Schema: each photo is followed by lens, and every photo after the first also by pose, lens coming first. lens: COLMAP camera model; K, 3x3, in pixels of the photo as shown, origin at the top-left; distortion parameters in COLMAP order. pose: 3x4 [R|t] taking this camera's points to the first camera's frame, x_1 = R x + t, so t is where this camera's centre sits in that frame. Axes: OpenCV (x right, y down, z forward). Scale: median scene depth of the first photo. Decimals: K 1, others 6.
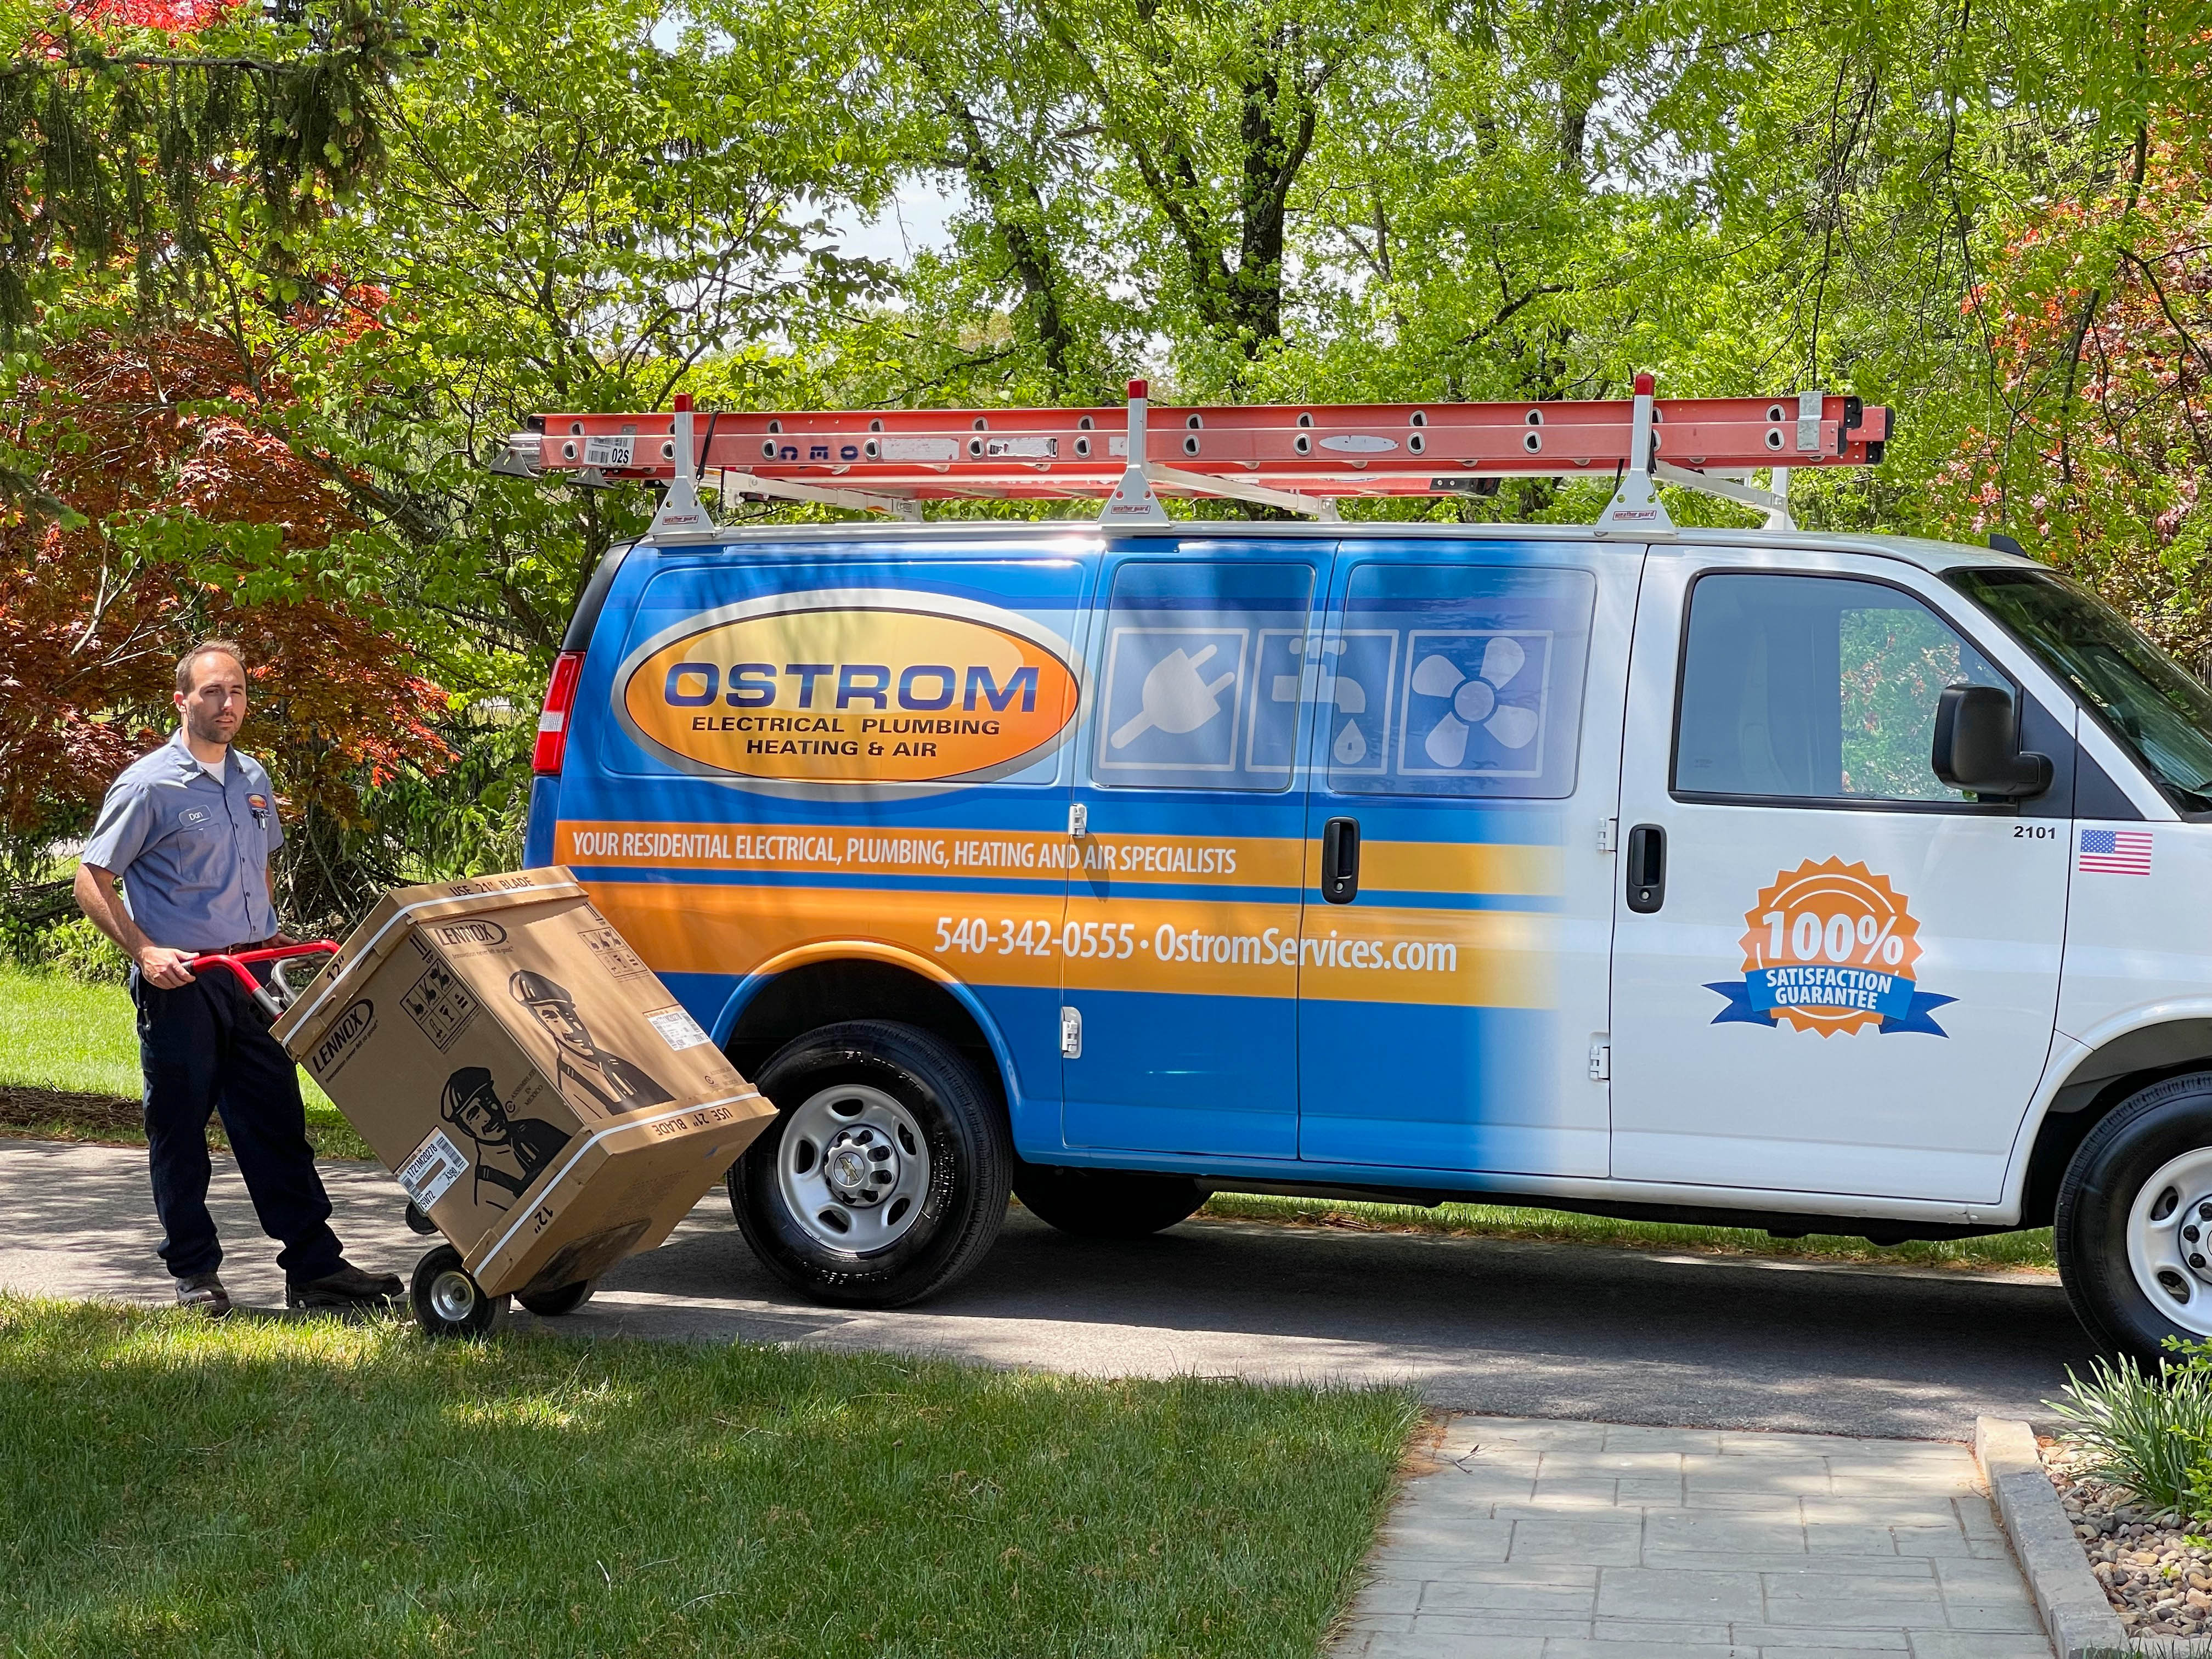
lens RADIAL K [[4143.2, 0, 1126.6], [0, 4143.2, 803.2], [0, 0, 1]] dist [0.238339, 0.000000]
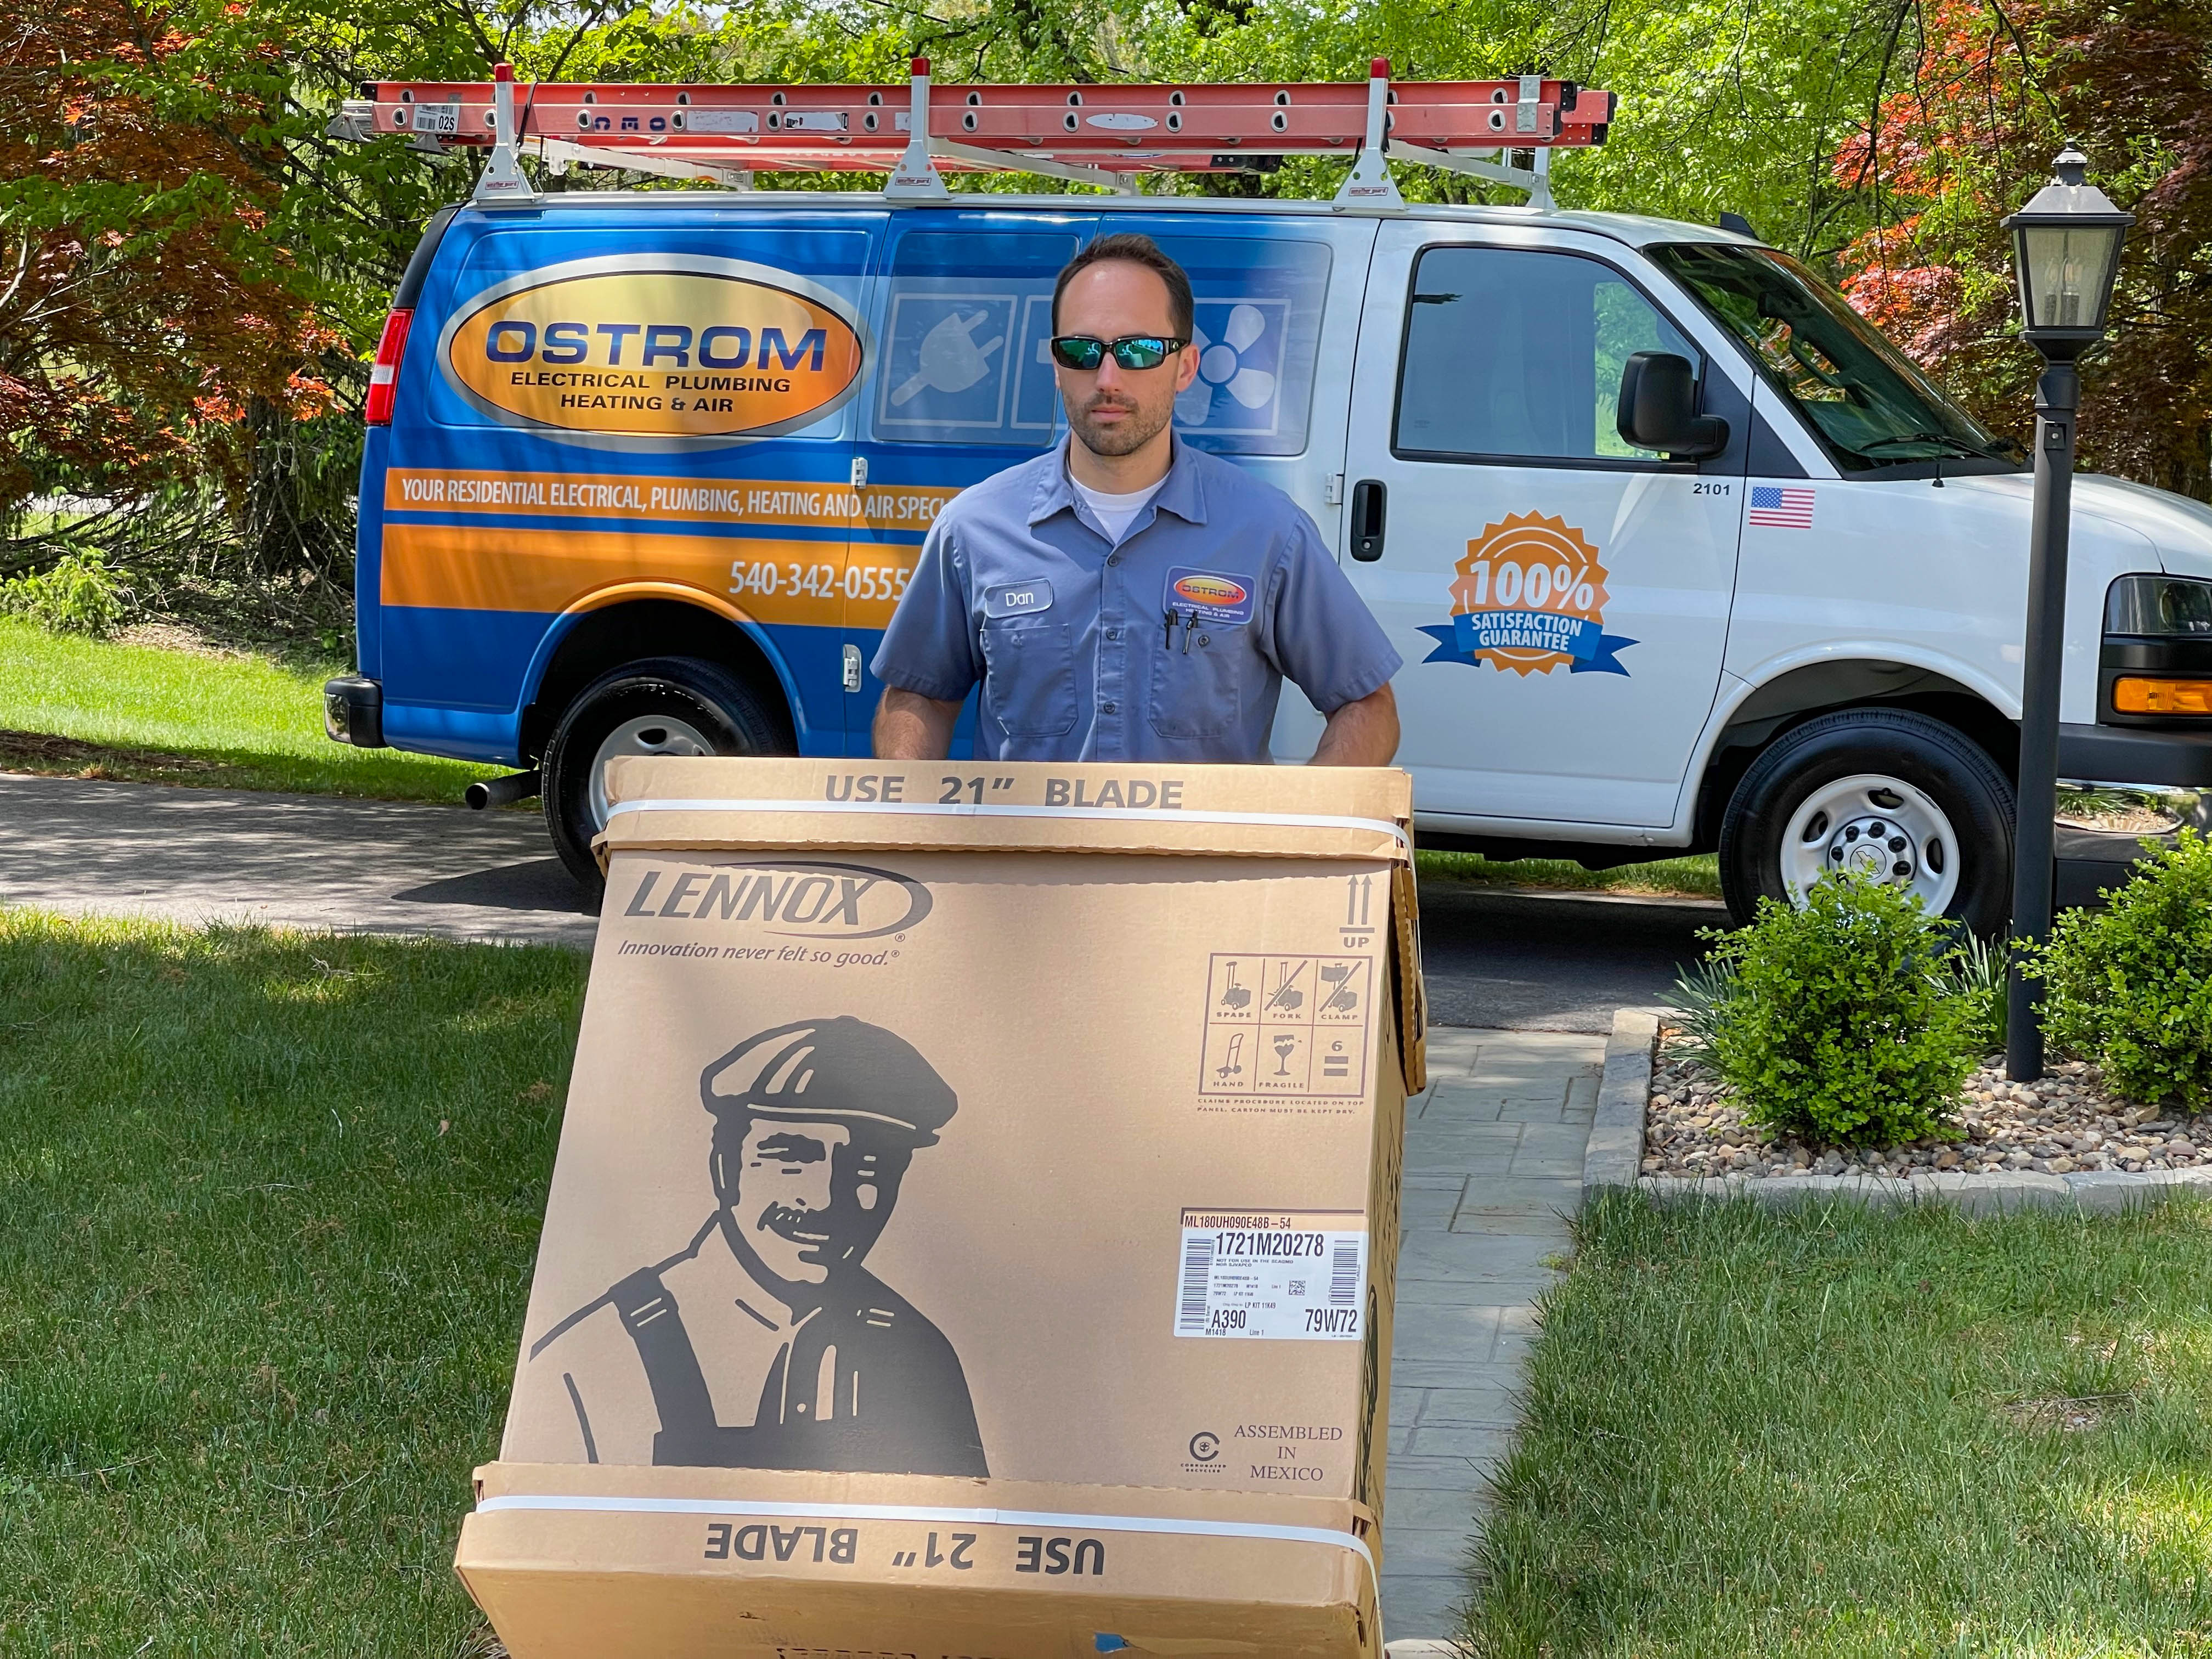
lens RADIAL K [[4143.2, 0, 1103.3], [0, 4143.2, 788.2], [0, 0, 1]] dist [0.238339, 0.000000]
pose [[0.999830, 0.011419, -0.014450, 0.068338], [-0.010335, 0.997276, 0.073029, 0.006447], [0.015244, -0.072867, 0.997225, -0.084756]]
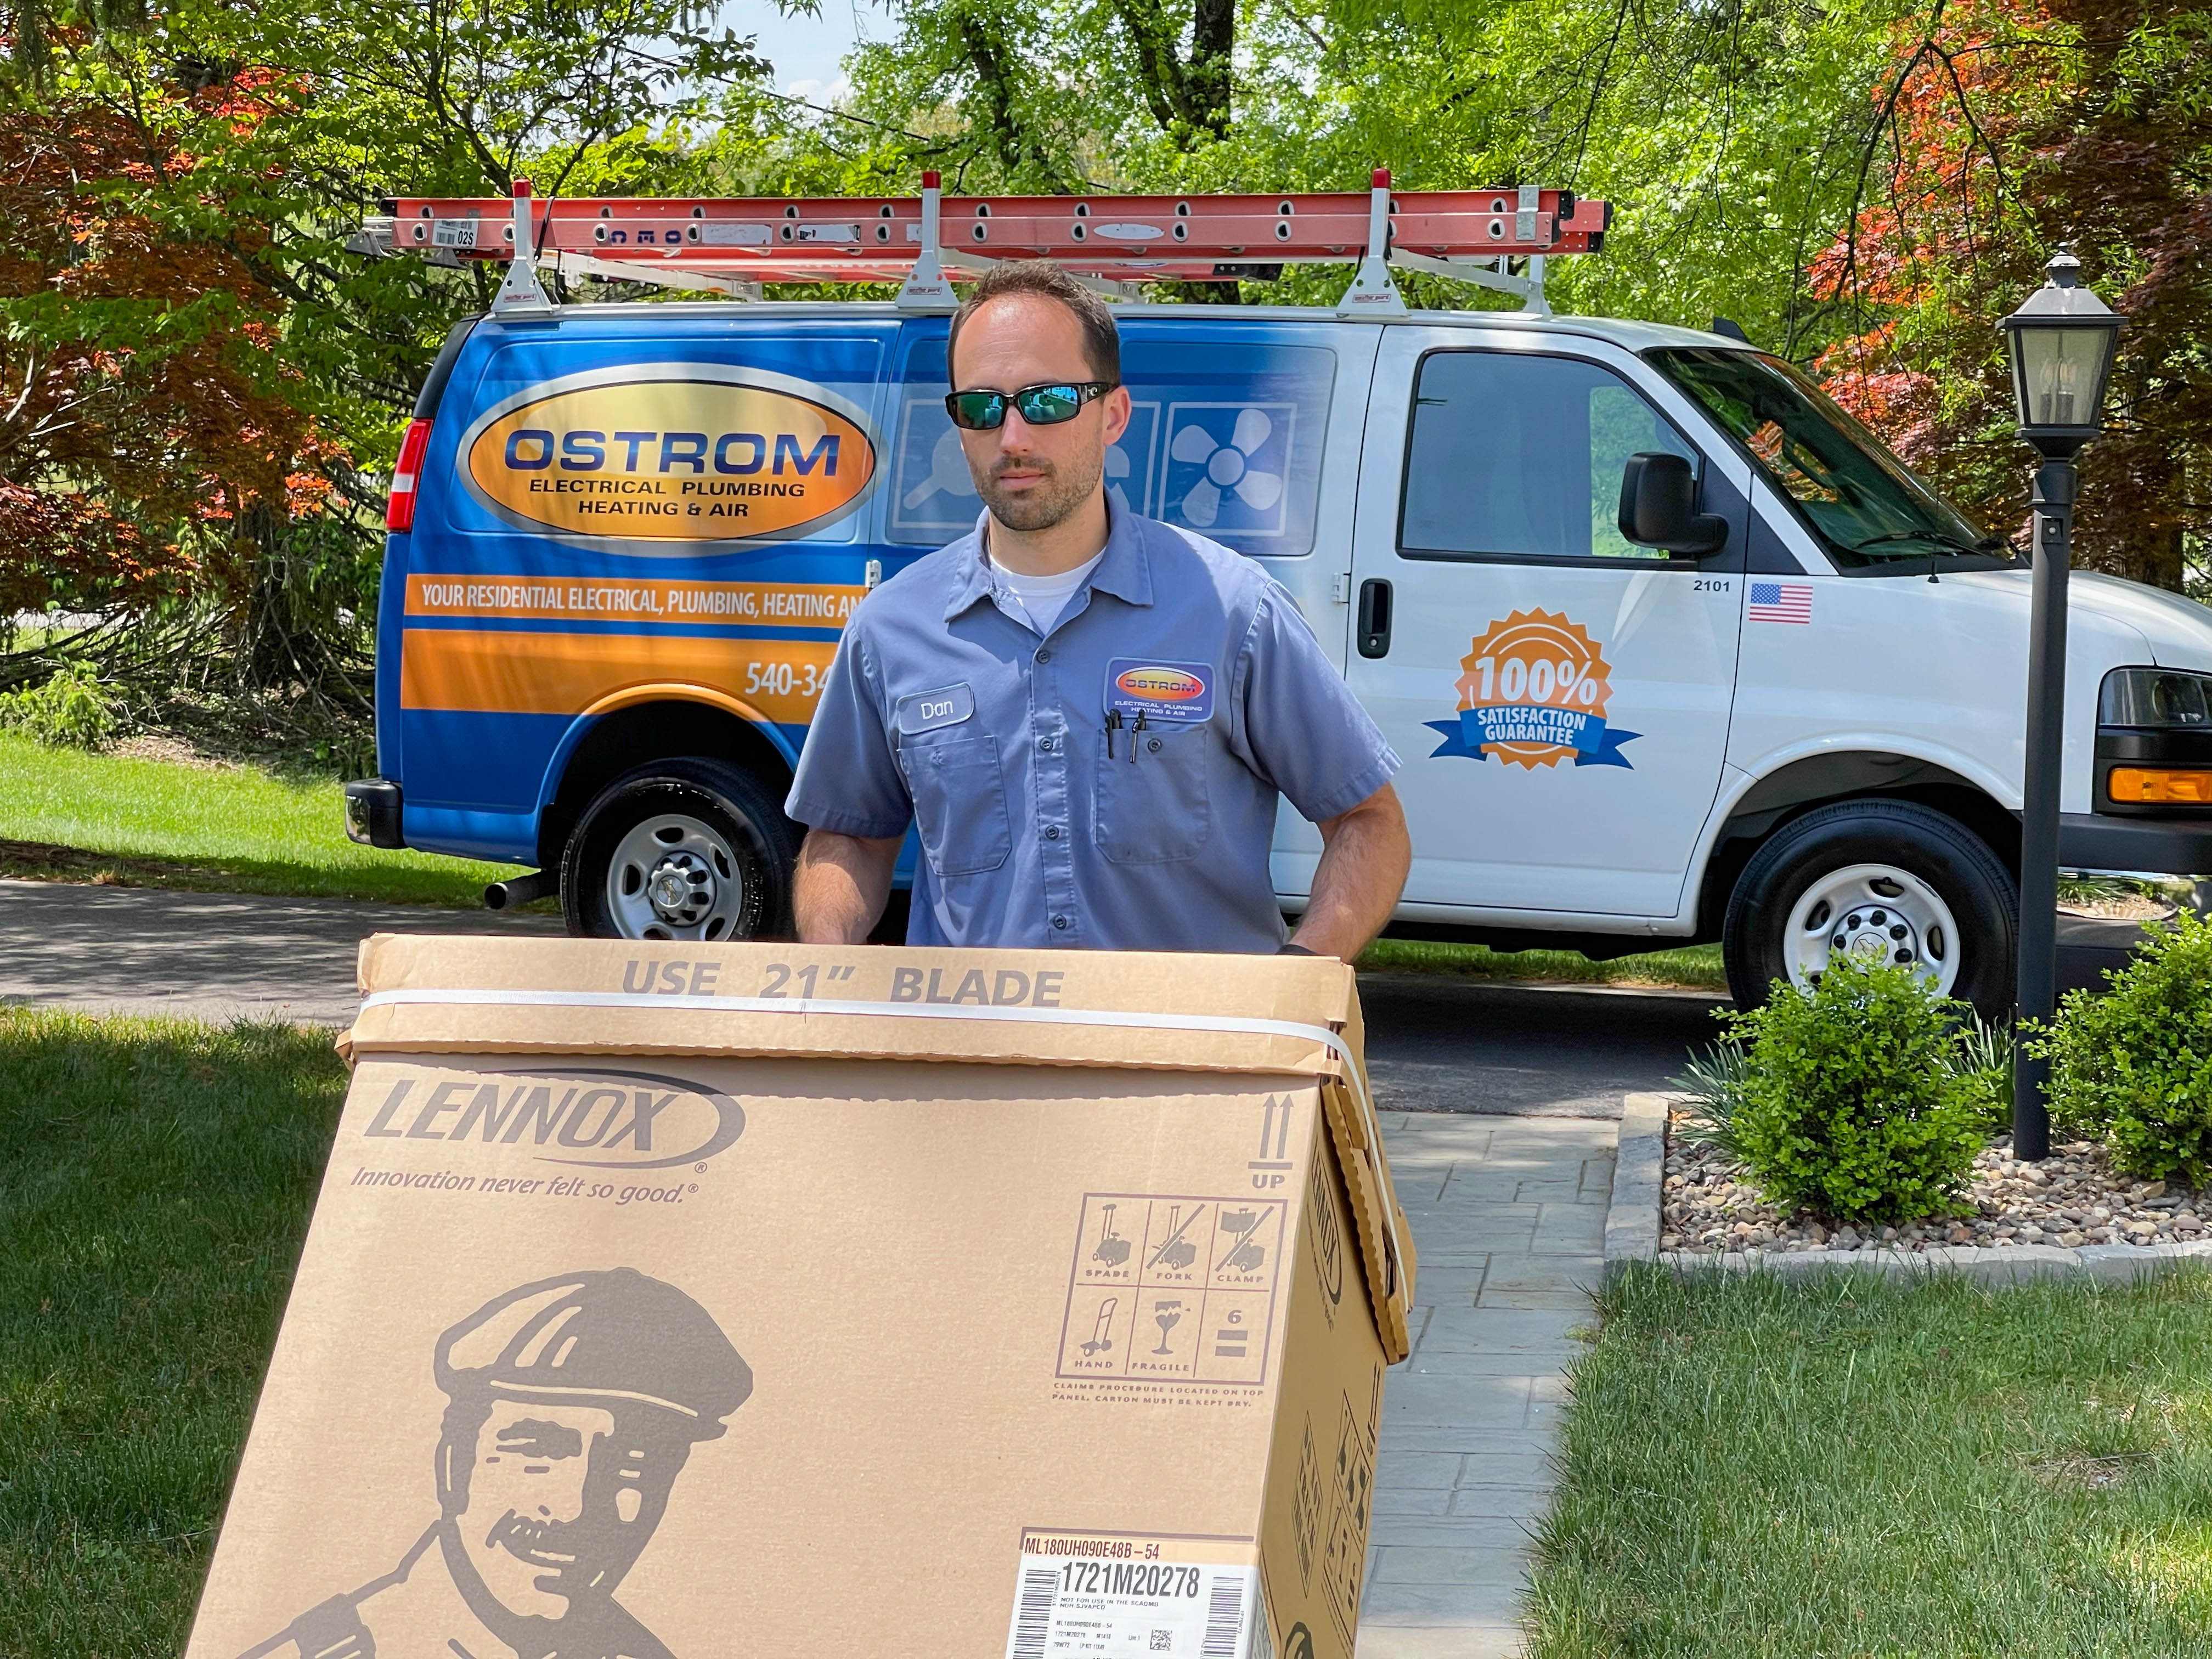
lens RADIAL K [[4143.2, 0, 1100.7], [0, 4143.2, 787.9], [0, 0, 1]] dist [0.238339, 0.000000]
pose [[0.999949, 0.005167, -0.008655, 0.058403], [-0.004764, 0.998933, 0.045926, 0.009718], [0.008883, -0.045883, 0.998907, -0.103596]]
